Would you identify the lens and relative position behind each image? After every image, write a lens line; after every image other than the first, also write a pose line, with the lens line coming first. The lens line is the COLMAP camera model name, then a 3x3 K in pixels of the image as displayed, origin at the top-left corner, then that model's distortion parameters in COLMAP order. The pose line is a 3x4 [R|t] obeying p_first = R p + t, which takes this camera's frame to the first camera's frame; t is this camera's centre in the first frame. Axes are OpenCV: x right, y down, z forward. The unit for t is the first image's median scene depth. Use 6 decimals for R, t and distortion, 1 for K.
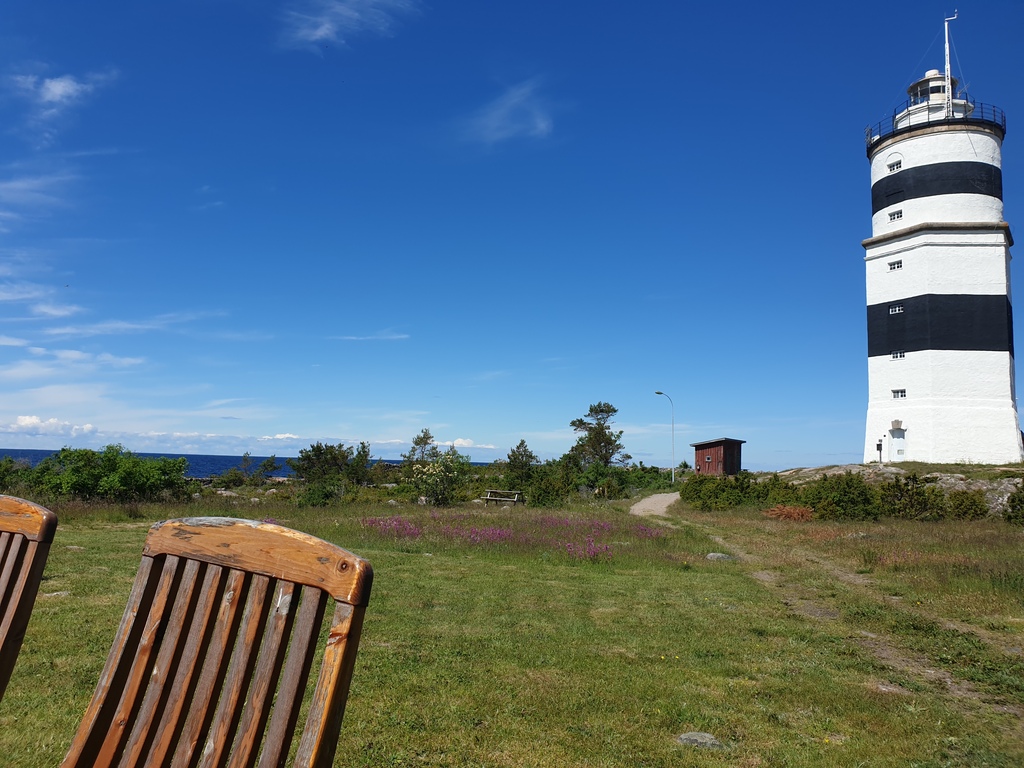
lens RADIAL K [[789.0, 0, 508.3], [0, 789.0, 387.5], [0, 0, 1]] dist [-0.005485, 0.029857]
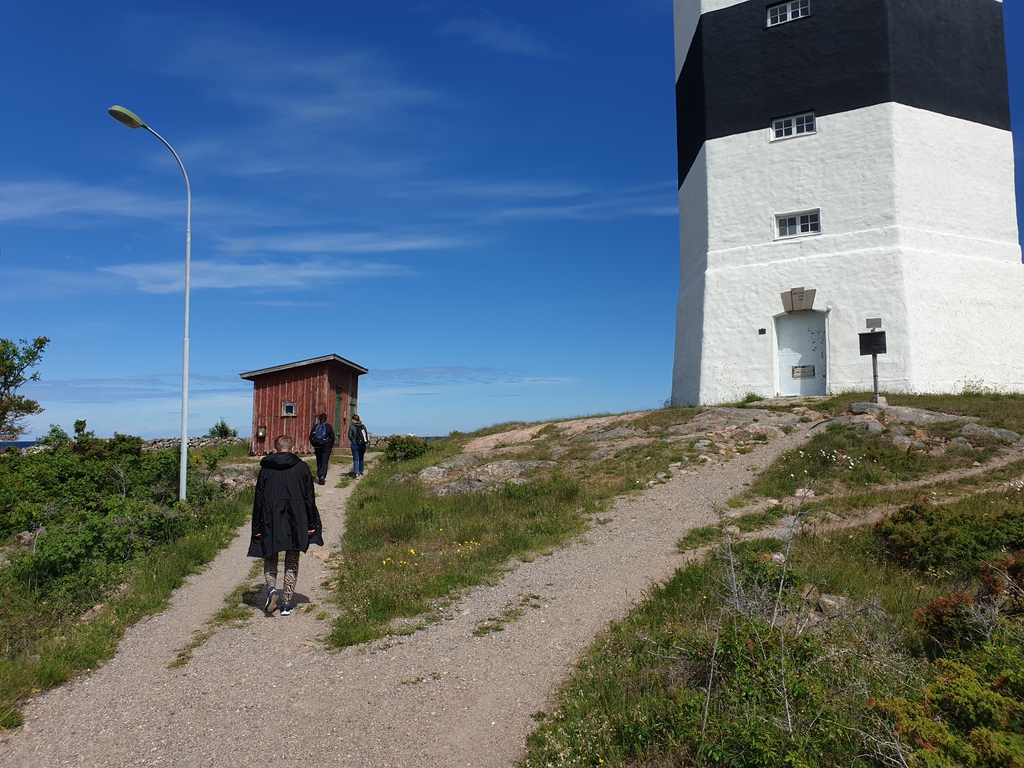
lens RADIAL K [[767.2, 0, 502.2], [0, 767.2, 350.8], [0, 0, 1]] dist [-0.005927, 0.005874]
pose [[0.838728, 0.018683, 0.544230, 0.150178], [-0.014863, 0.999824, -0.011417, 0.070749], [-0.544347, 0.001487, 0.838859, 0.692047]]
